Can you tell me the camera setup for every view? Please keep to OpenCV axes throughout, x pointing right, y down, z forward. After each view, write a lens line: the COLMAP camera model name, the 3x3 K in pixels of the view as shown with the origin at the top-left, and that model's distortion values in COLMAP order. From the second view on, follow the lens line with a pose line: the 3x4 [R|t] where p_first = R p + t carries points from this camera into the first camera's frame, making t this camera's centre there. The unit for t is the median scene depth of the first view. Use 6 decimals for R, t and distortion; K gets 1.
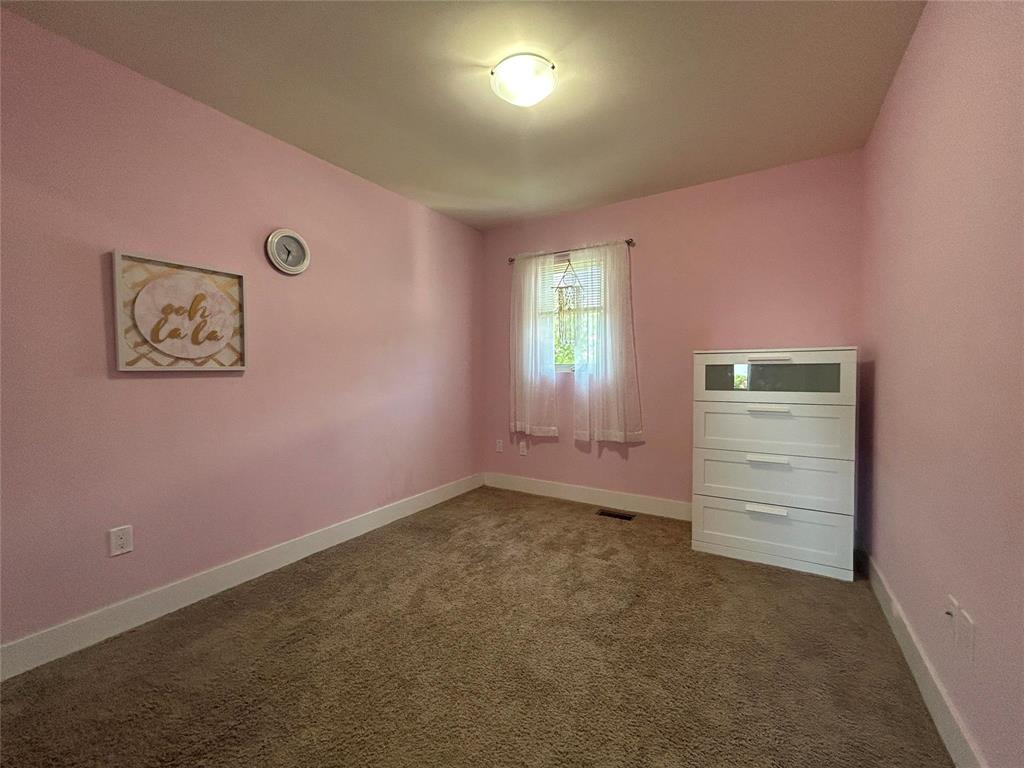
lens RADIAL K [[411.4, 0, 512.0], [0, 411.4, 384.0], [0, 0, 1]] dist [0.000154, 0.000194]
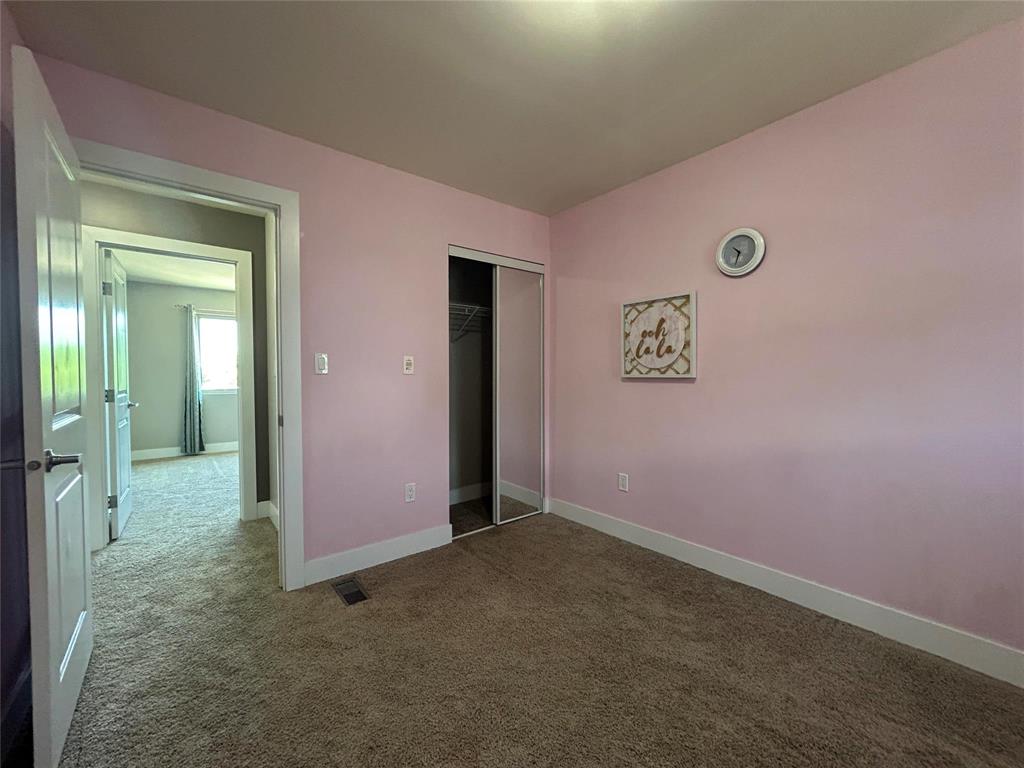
lens RADIAL K [[413.8, 0, 511.6], [0, 413.8, 392.1], [0, 0, 1]] dist [-0.000119, 0.000059]
pose [[-0.326970, 0.045350, -0.943946, 0.635324], [-0.034063, 0.997633, 0.059729, -0.048677], [0.944421, 0.051684, -0.324651, 0.987834]]
